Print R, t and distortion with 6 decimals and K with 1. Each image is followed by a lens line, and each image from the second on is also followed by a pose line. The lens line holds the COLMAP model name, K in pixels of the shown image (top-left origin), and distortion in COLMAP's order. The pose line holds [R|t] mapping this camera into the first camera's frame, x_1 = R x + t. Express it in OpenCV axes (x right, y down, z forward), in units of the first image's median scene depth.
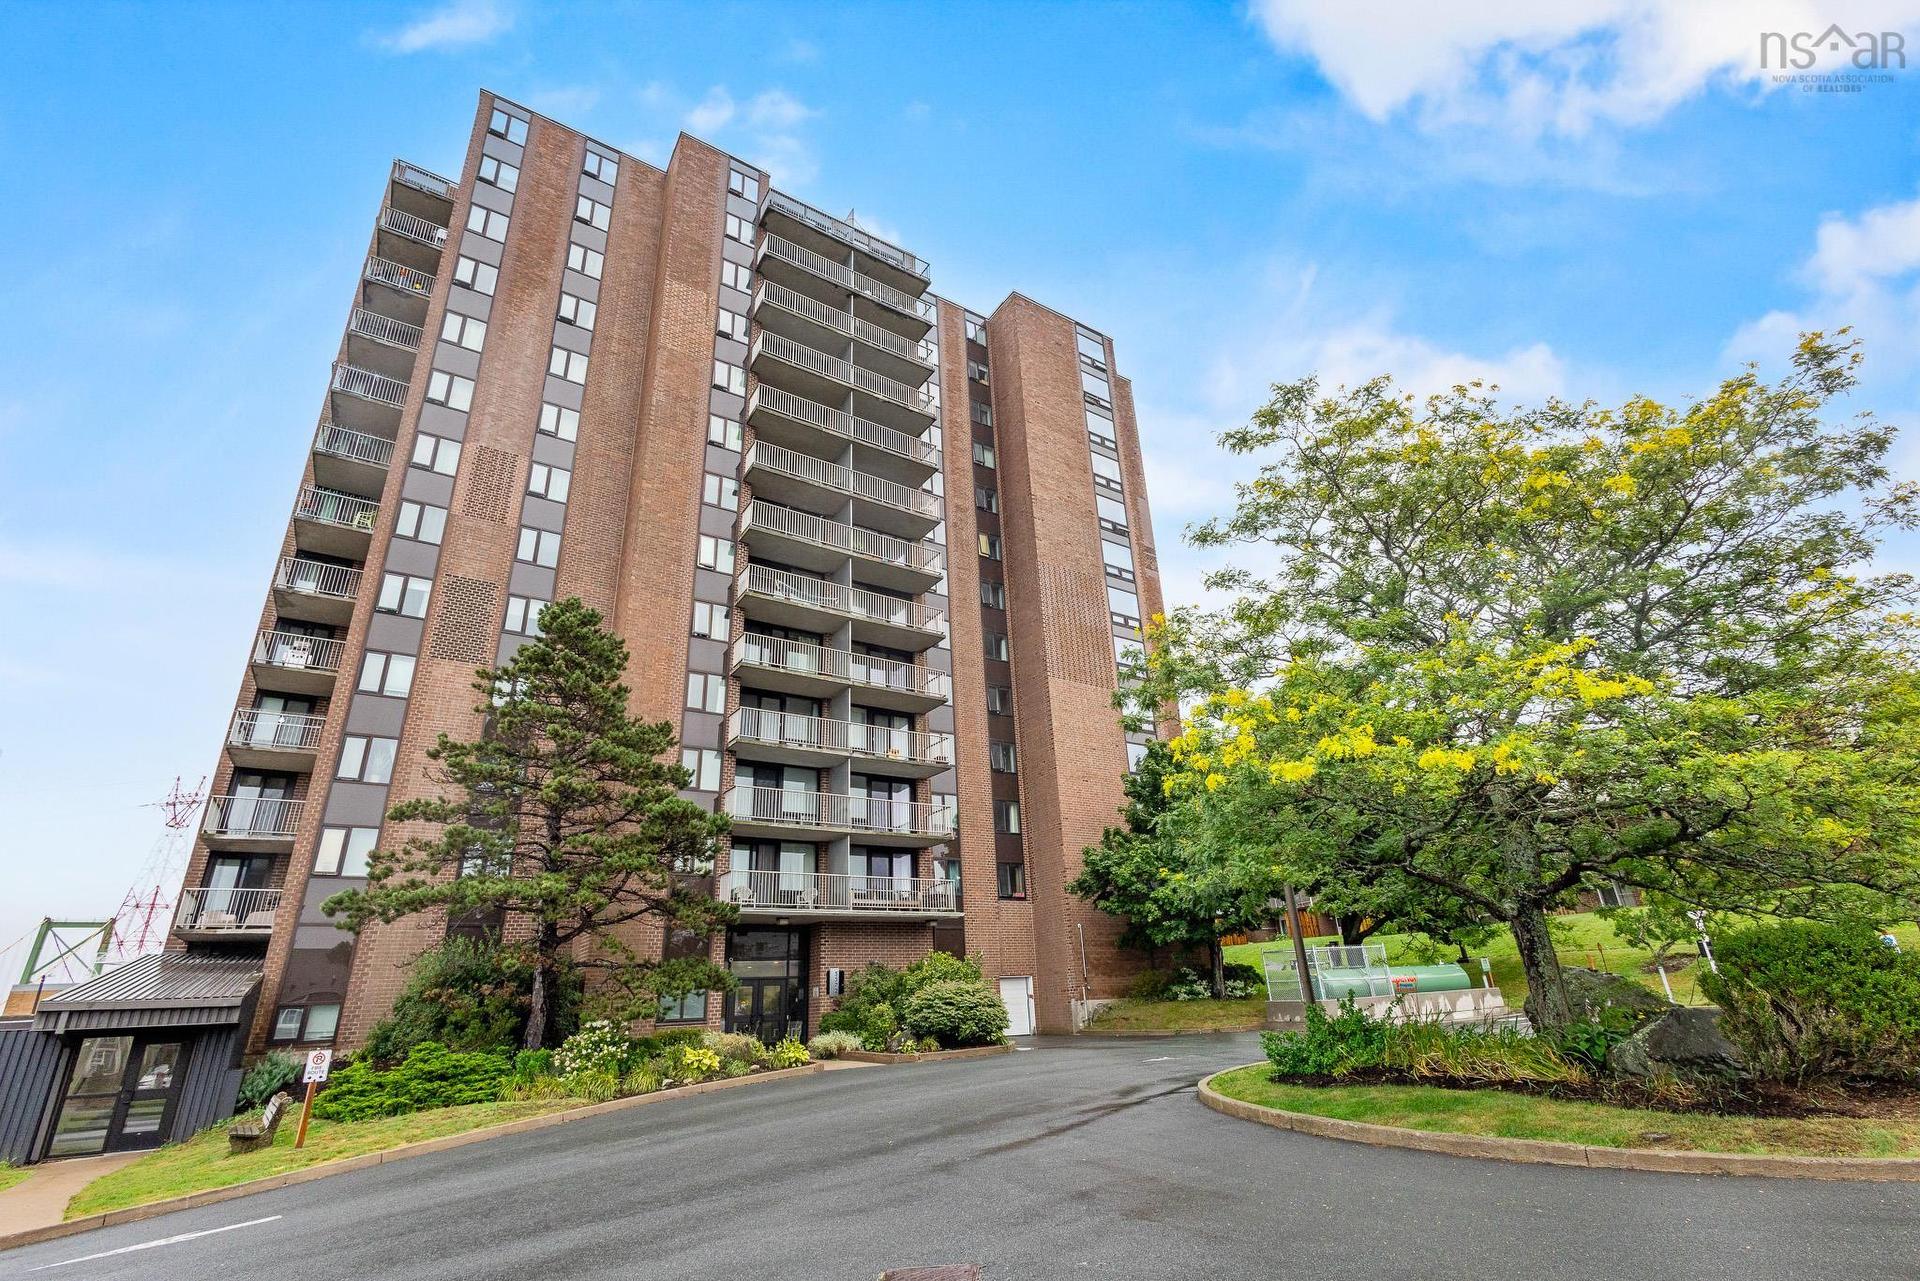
lens RADIAL K [[874.3, 0, 955.7], [0, 874.3, 633.9], [0, 0, 1]] dist [0.010882, -0.003757]
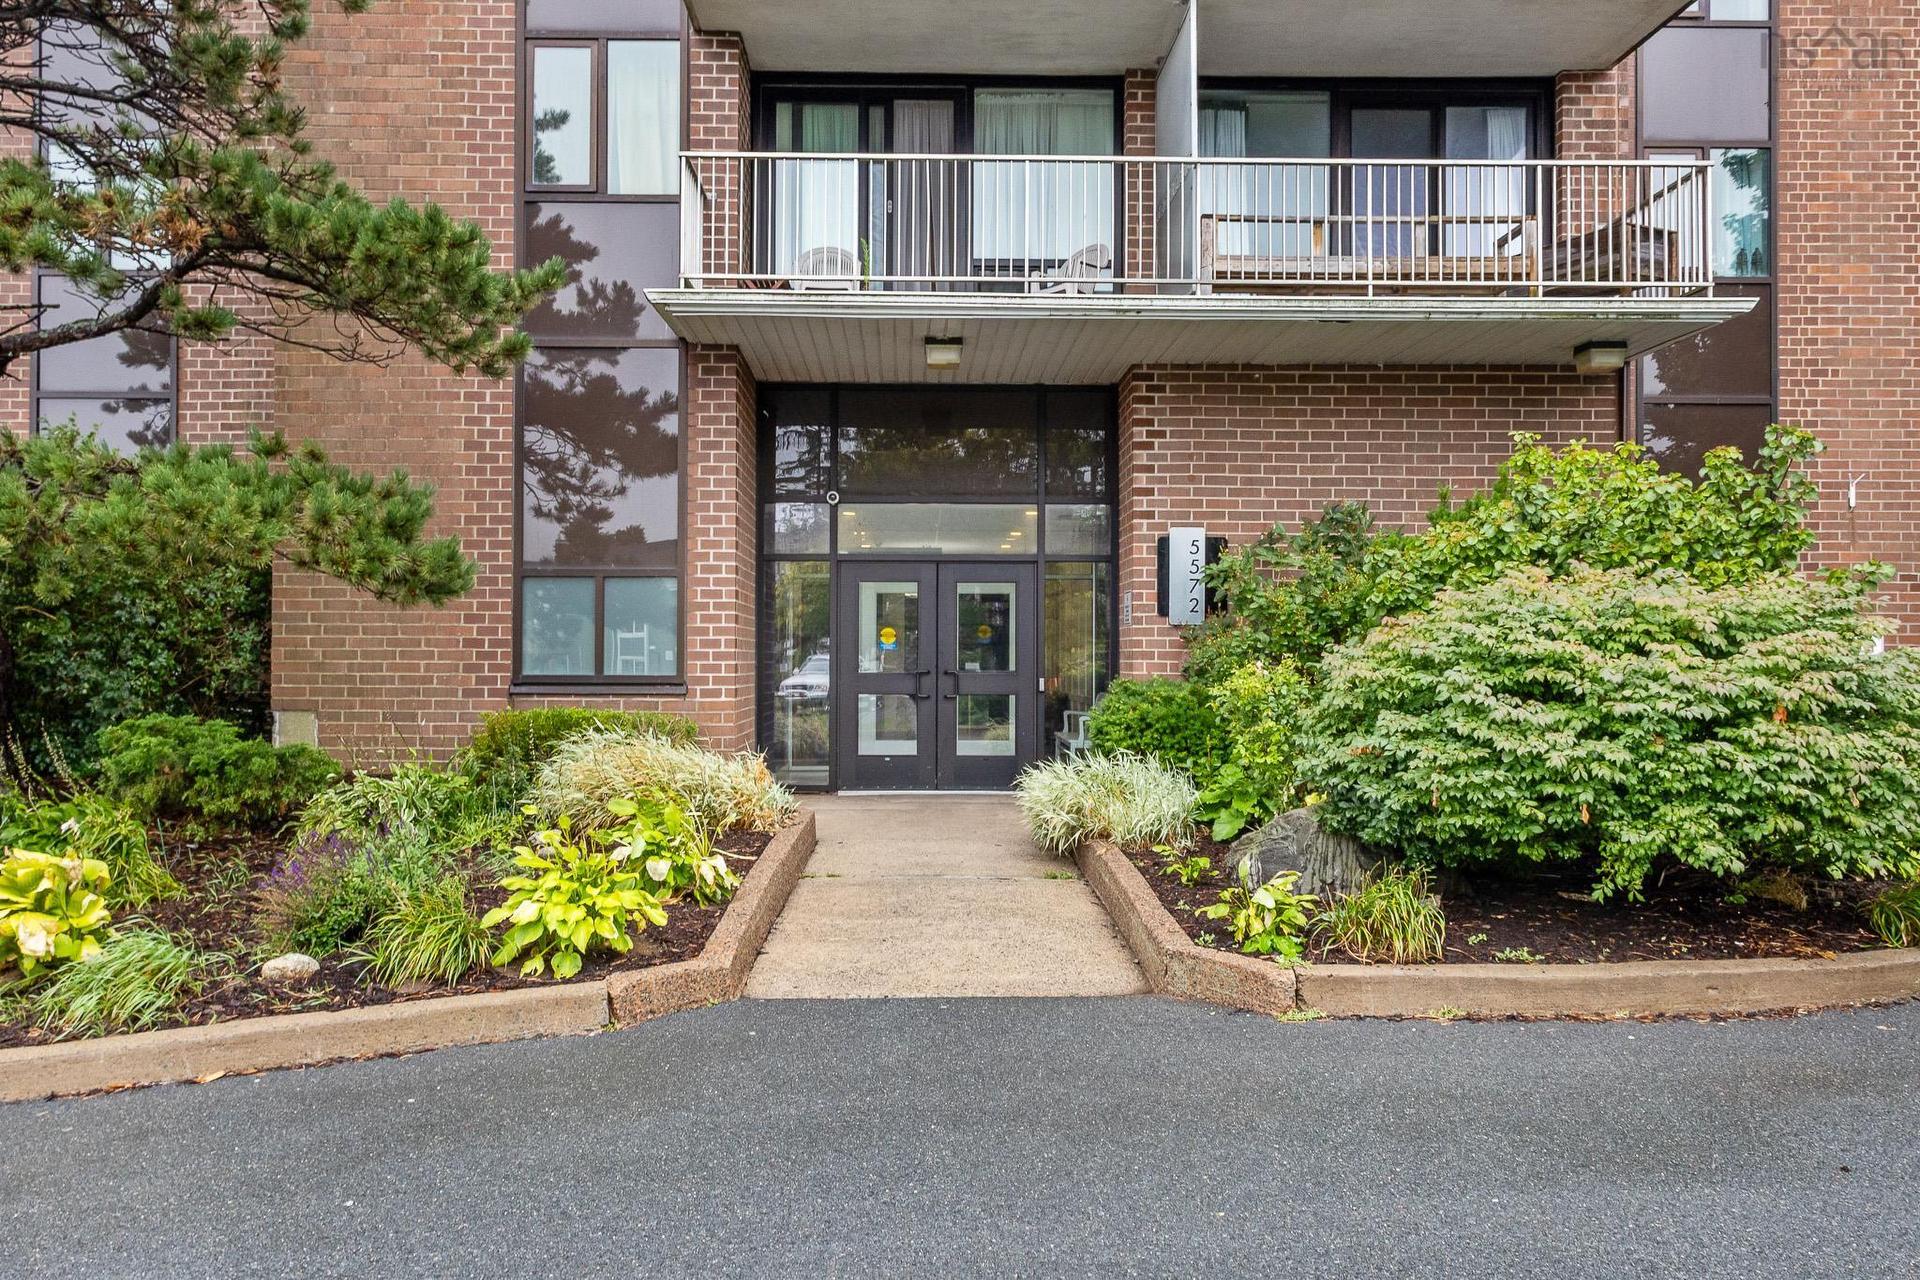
lens RADIAL K [[1429.6, 0, 960.0], [0, 1429.6, 640.0], [0, 0, 1]] dist [-0.005646, -0.001076]
pose [[0.851305, 0.042759, -0.522925, 0.033319], [0.168936, 0.921257, 0.350352, 0.261760], [0.496729, -0.386598, 0.777047, 0.645220]]
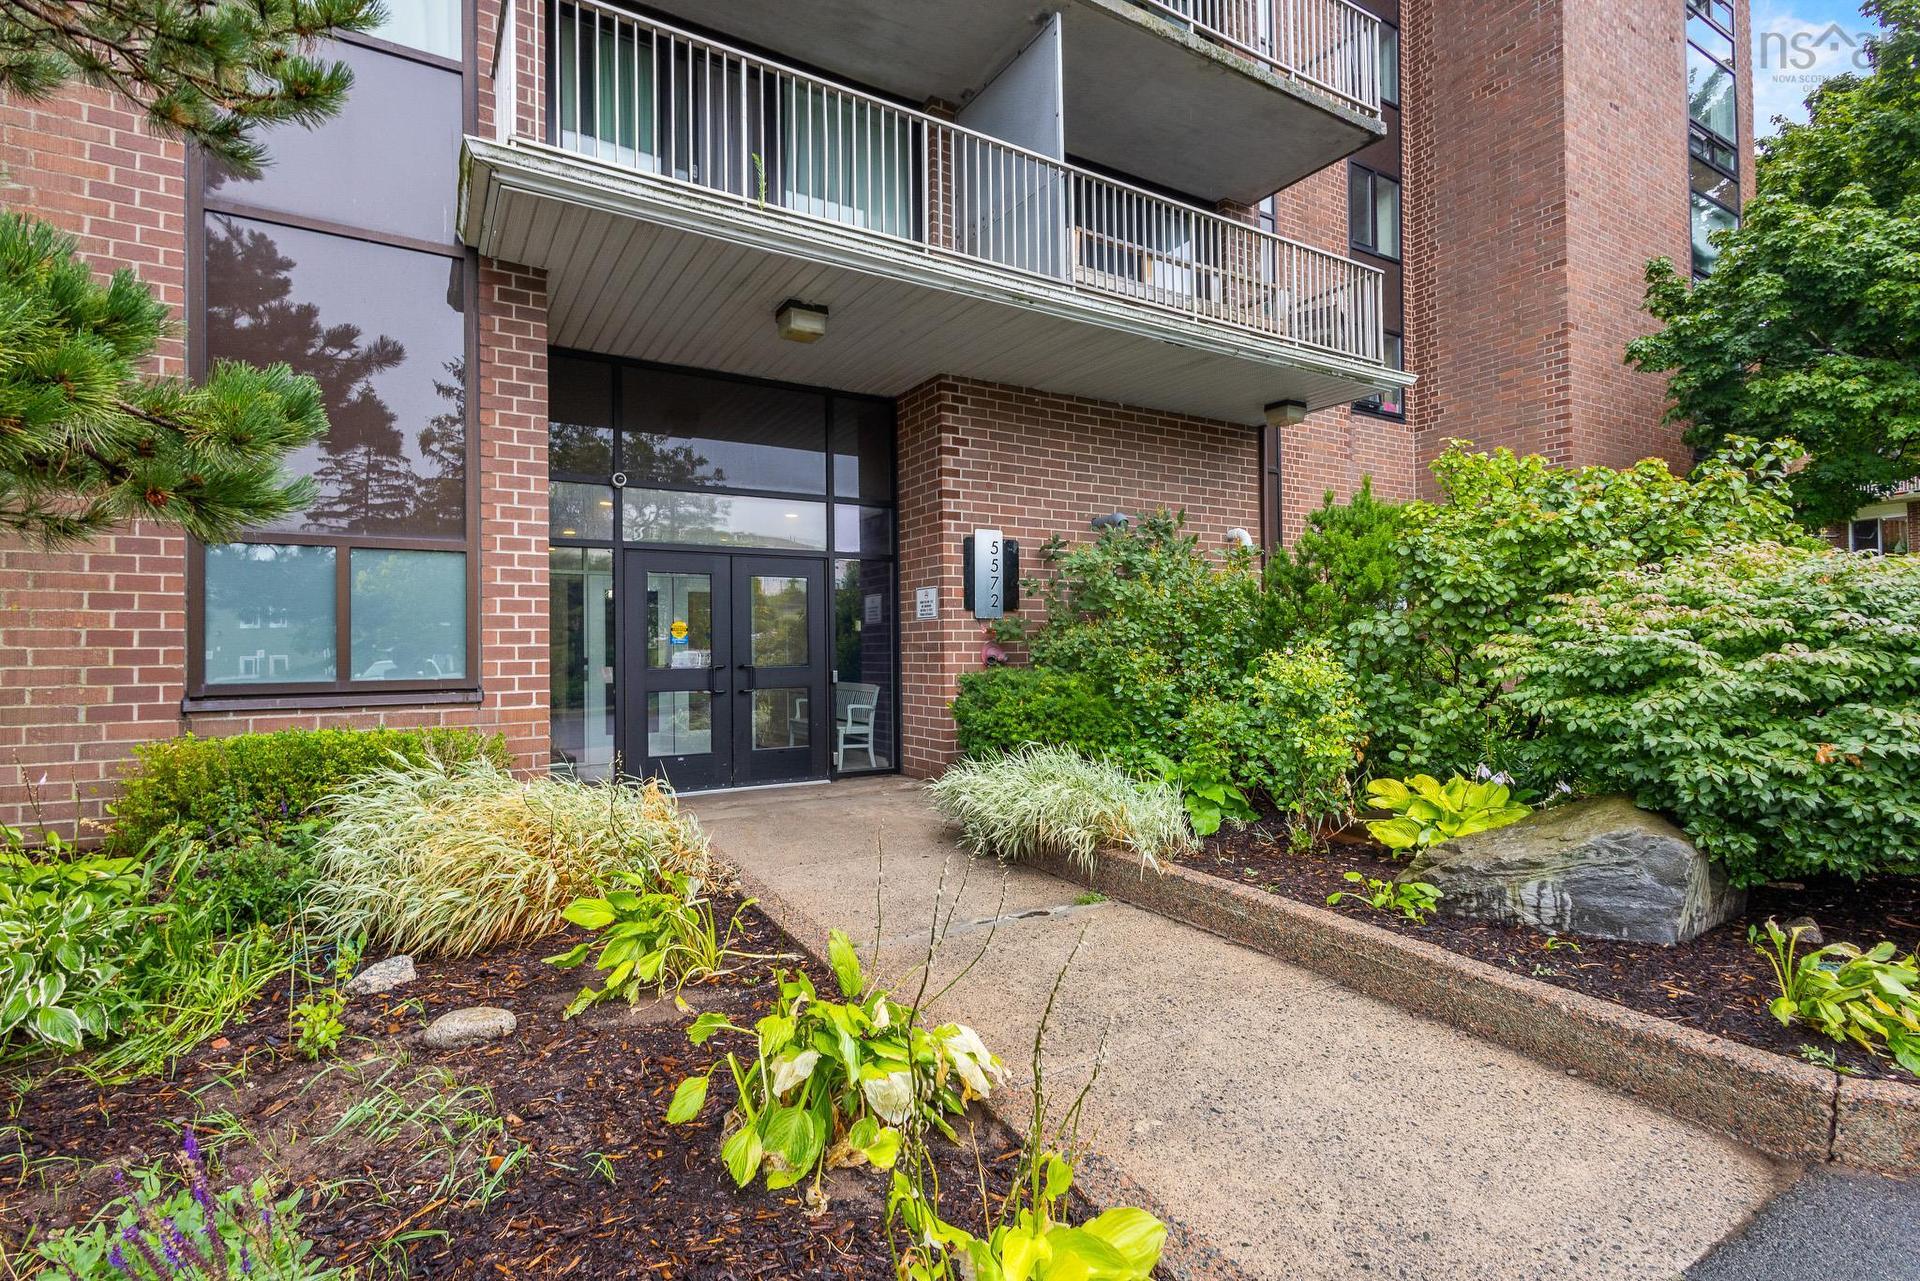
lens RADIAL K [[874.3, 0, 955.7], [0, 874.3, 633.9], [0, 0, 1]] dist [0.010882, -0.003757]
pose [[0.999108, 0.035184, -0.023372, -0.148599], [-0.023616, 0.924055, 0.381528, 0.318373], [0.035021, -0.380636, 0.924062, 0.753543]]
